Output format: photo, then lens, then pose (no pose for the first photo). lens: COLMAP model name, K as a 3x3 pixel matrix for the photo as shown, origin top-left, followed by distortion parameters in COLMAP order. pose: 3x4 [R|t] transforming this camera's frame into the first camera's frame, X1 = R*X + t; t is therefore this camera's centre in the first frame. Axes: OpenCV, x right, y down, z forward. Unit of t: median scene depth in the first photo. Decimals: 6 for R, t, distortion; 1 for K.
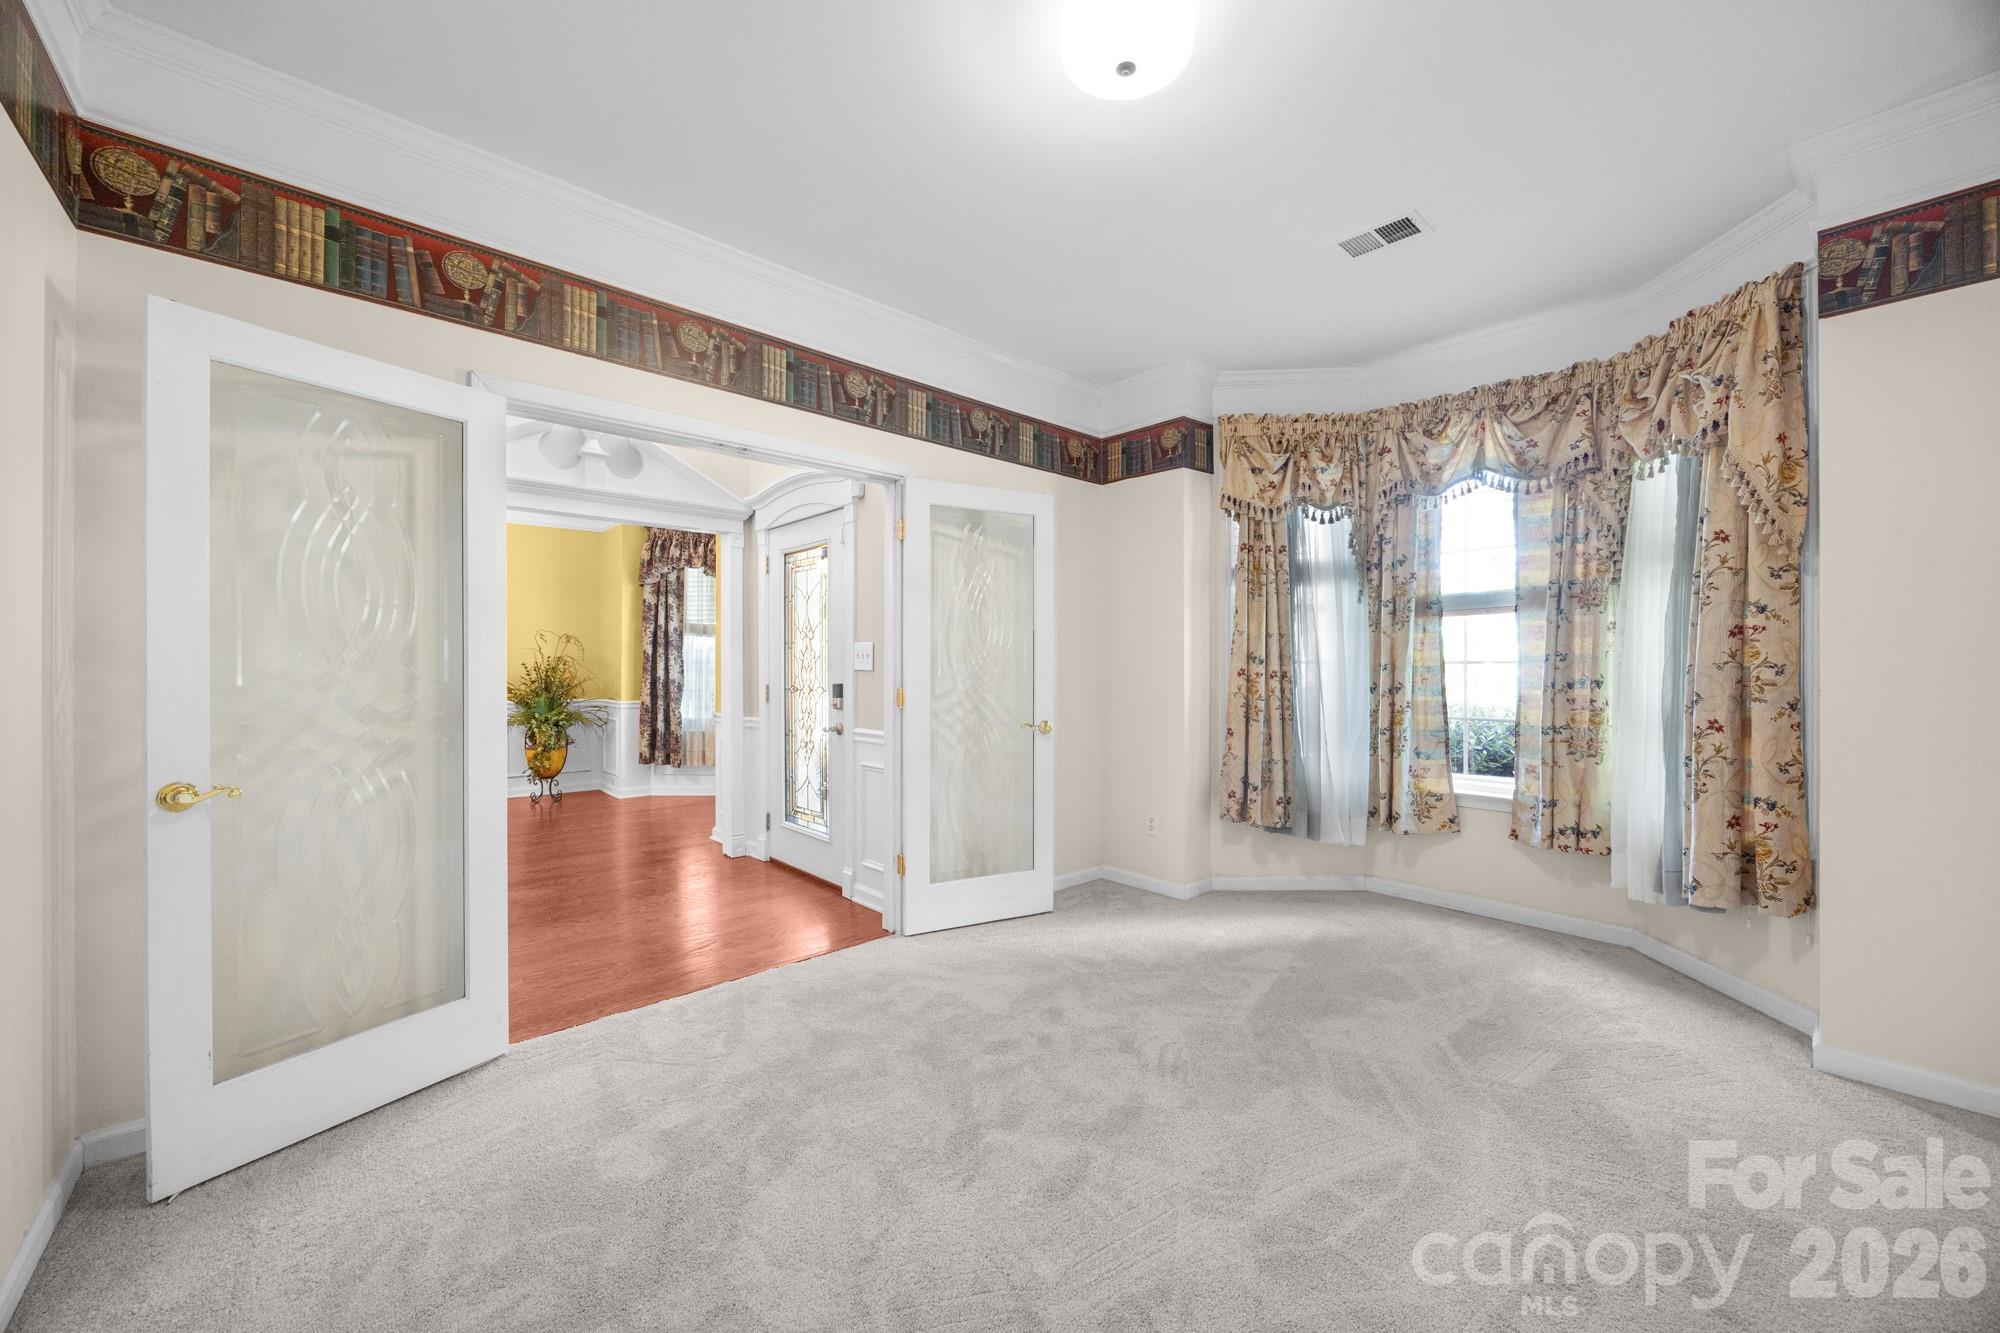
lens RADIAL K [[772.1, 0, 1015.7], [0, 772.1, 664.5], [0, 0, 1]] dist [0.000653, -0.001039]
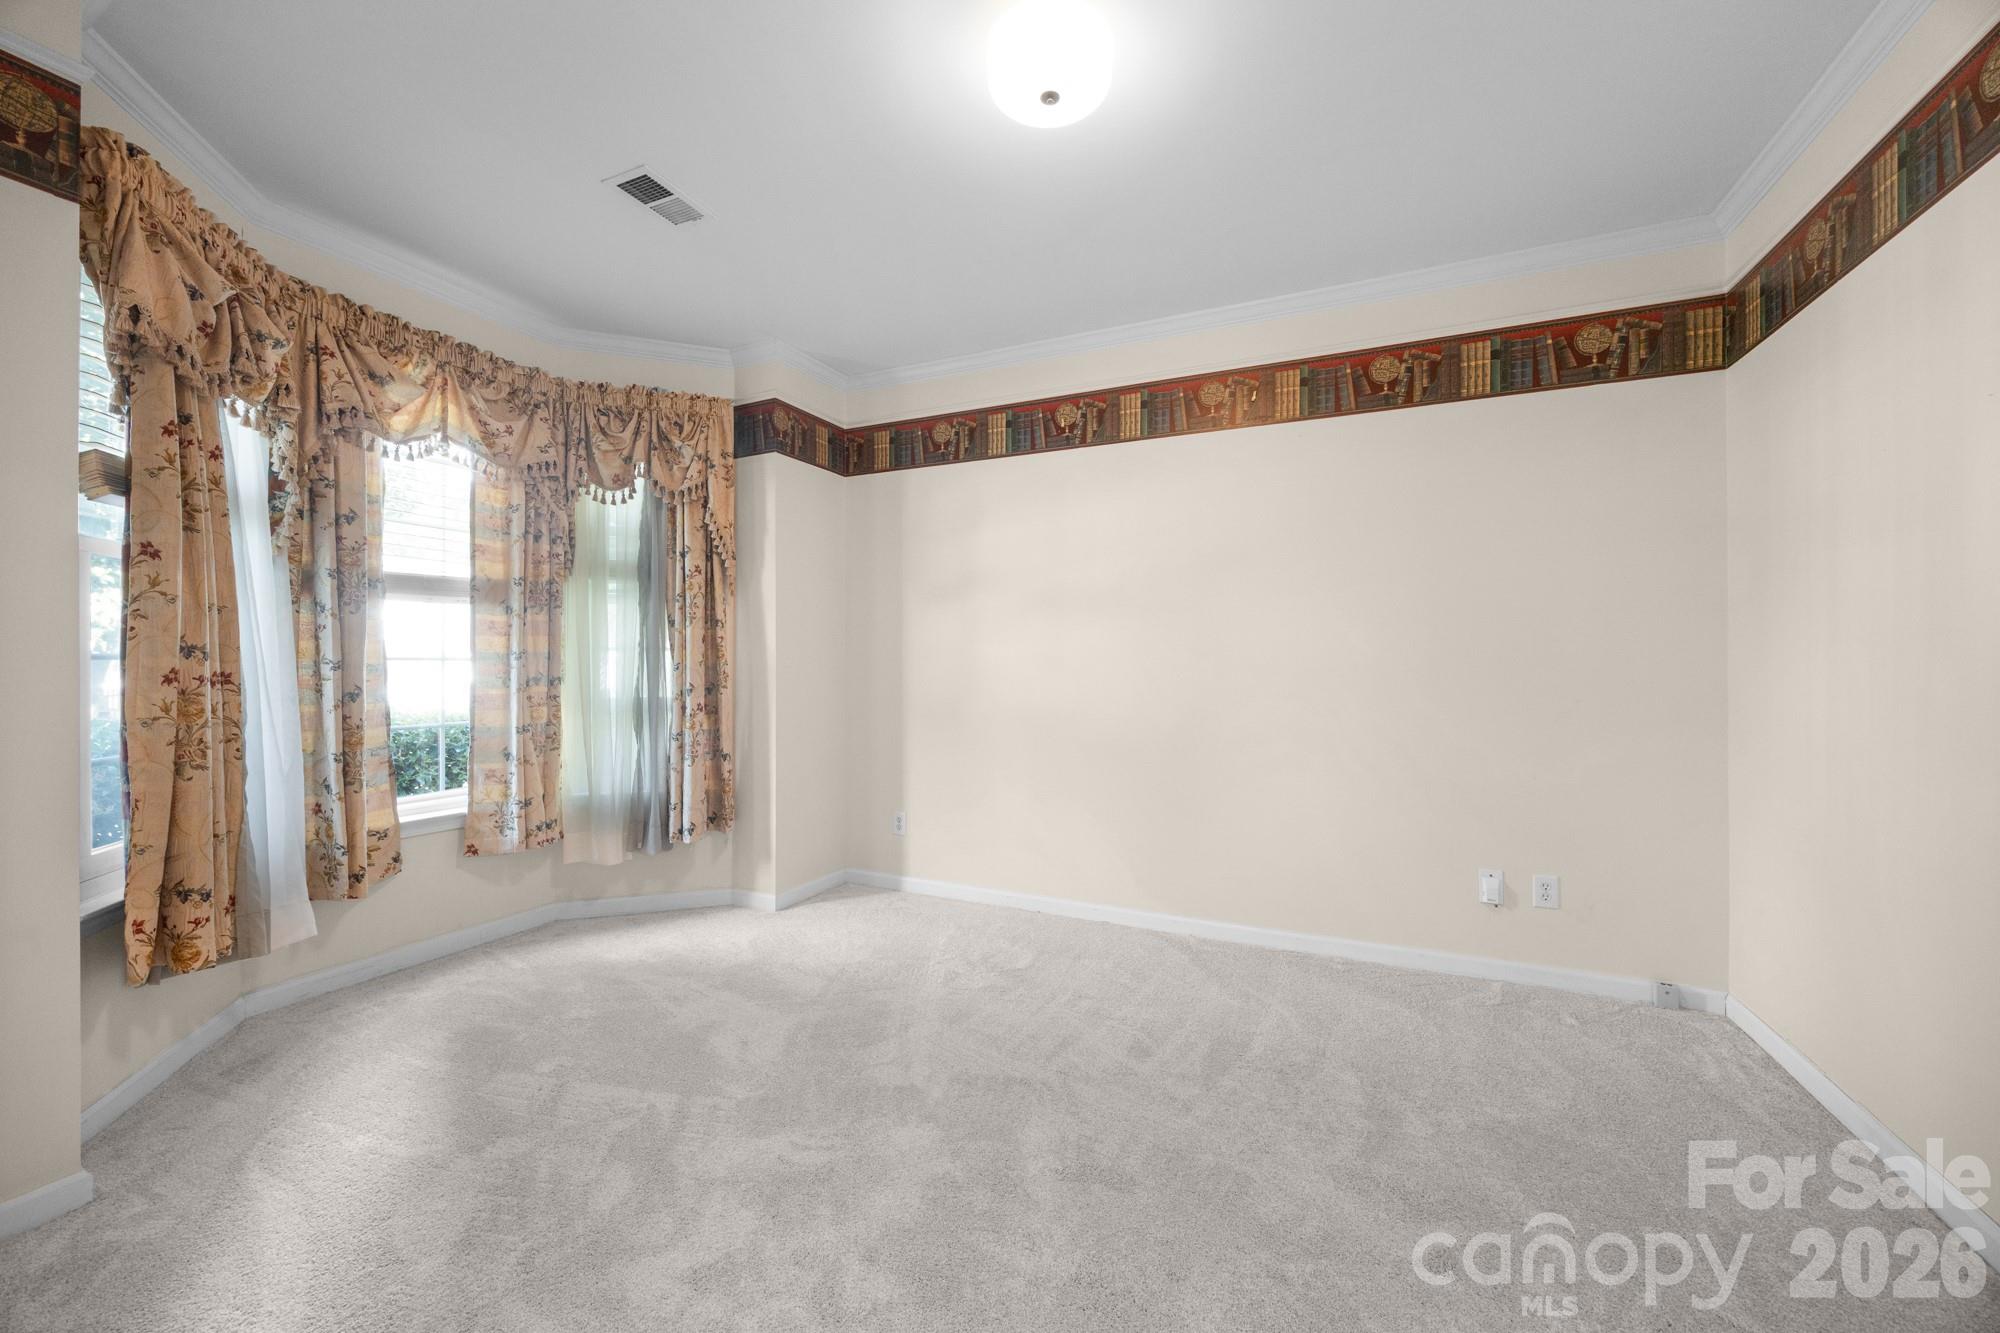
lens RADIAL K [[772.1, 0, 993.5], [0, 772.1, 661.9], [0, 0, 1]] dist [0.000653, -0.001039]
pose [[-0.373264, 0.002554, 0.927722, -0.422989], [-0.004171, 0.999981, -0.004431, 0.001234], [-0.927716, -0.005523, -0.373246, 0.773457]]
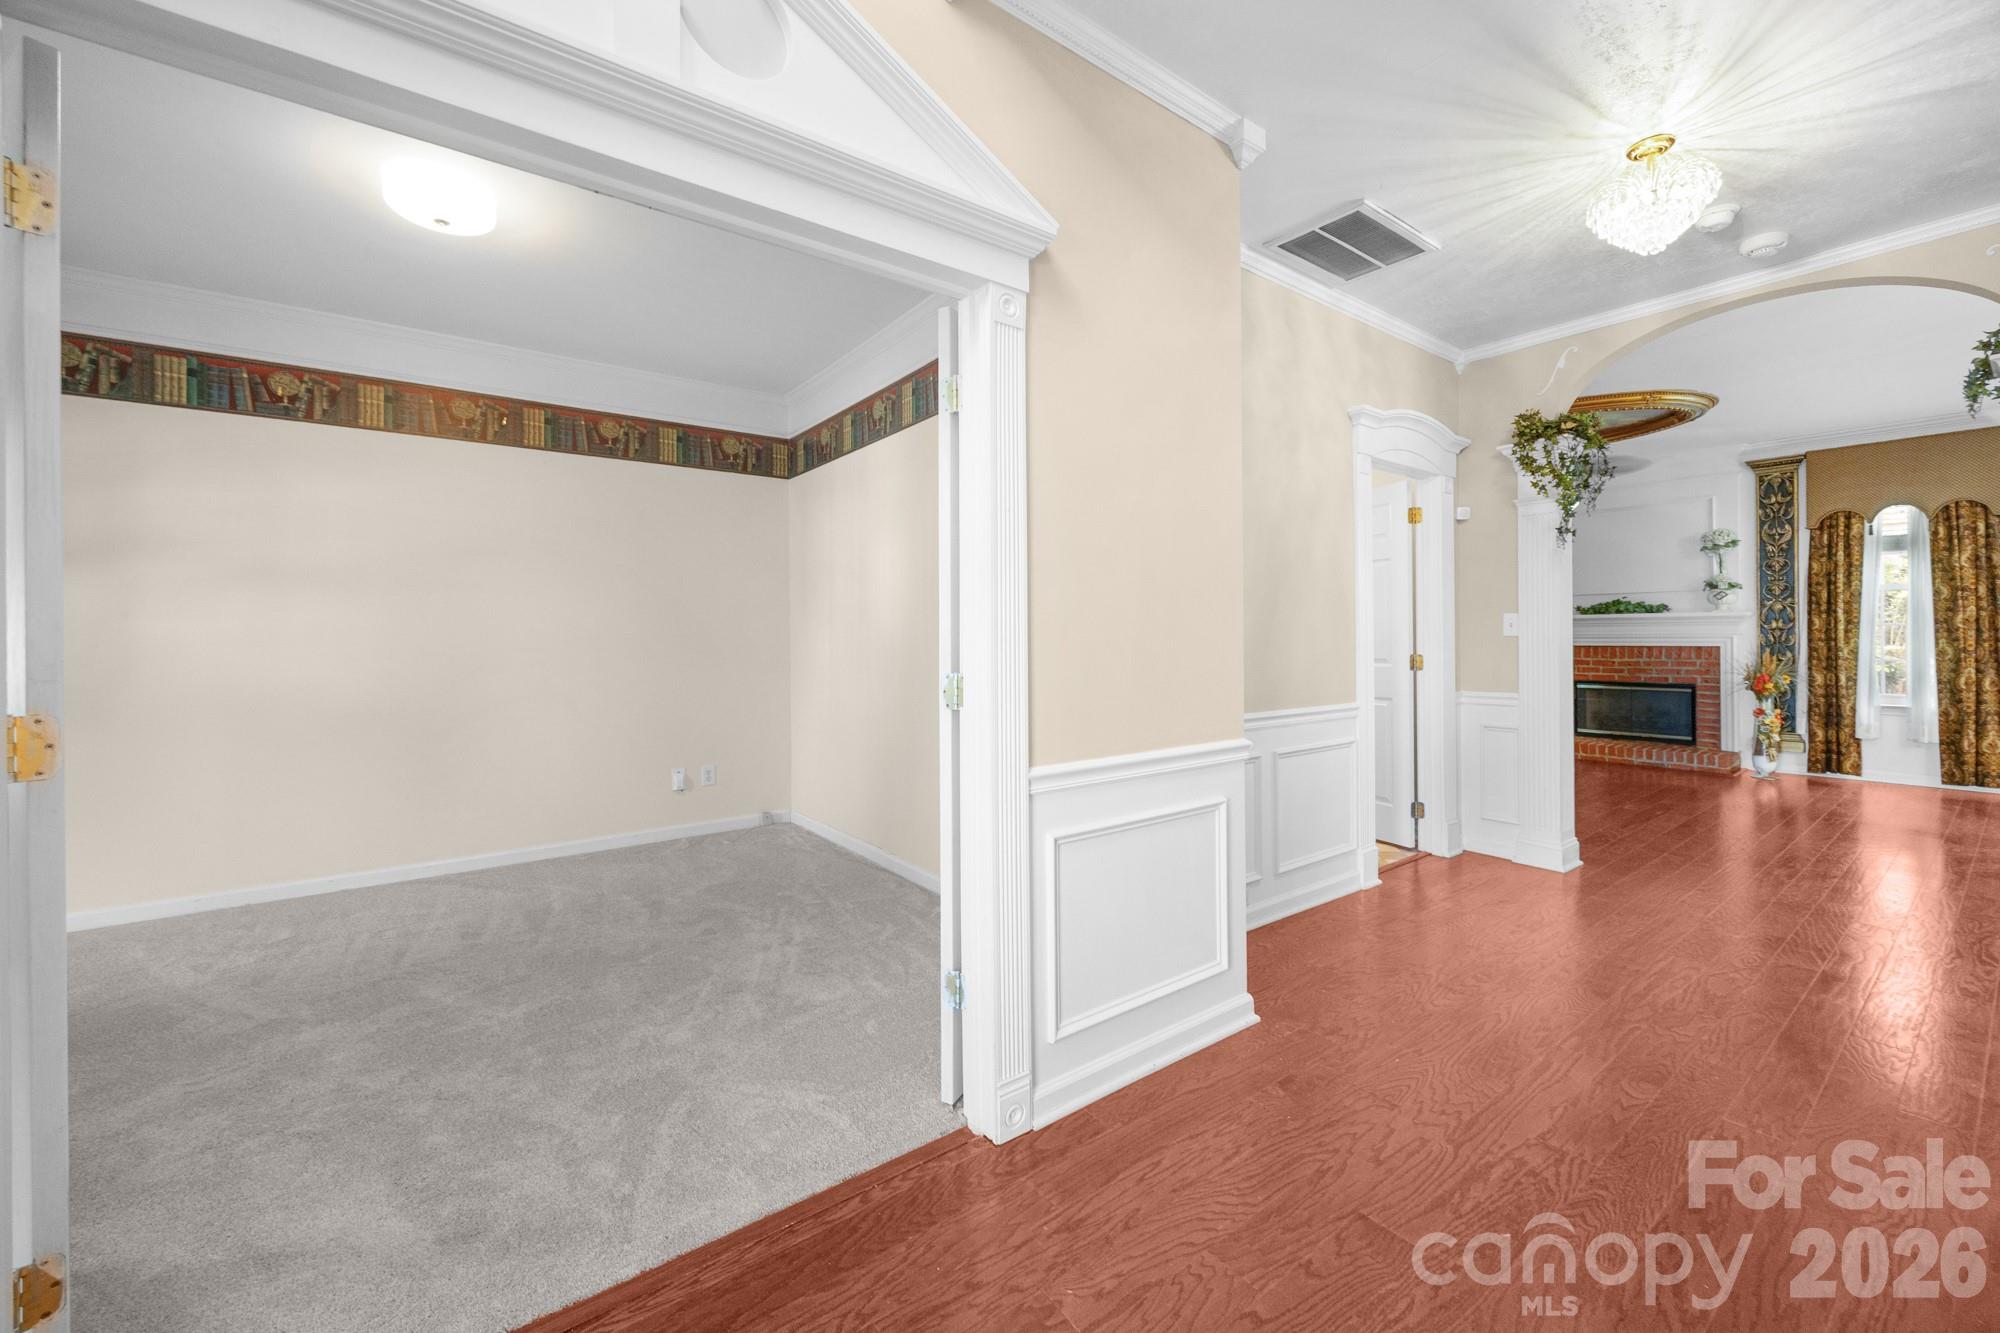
lens RADIAL K [[772.1, 0, 1006.9], [0, 772.1, 635.9], [0, 0, 1]] dist [0.000653, -0.001039]
pose [[-0.993245, 0.006824, 0.115837, -0.558804], [0.006830, 0.999977, -0.000347, 0.000375], [-0.115837, 0.000447, -0.993268, 1.214407]]
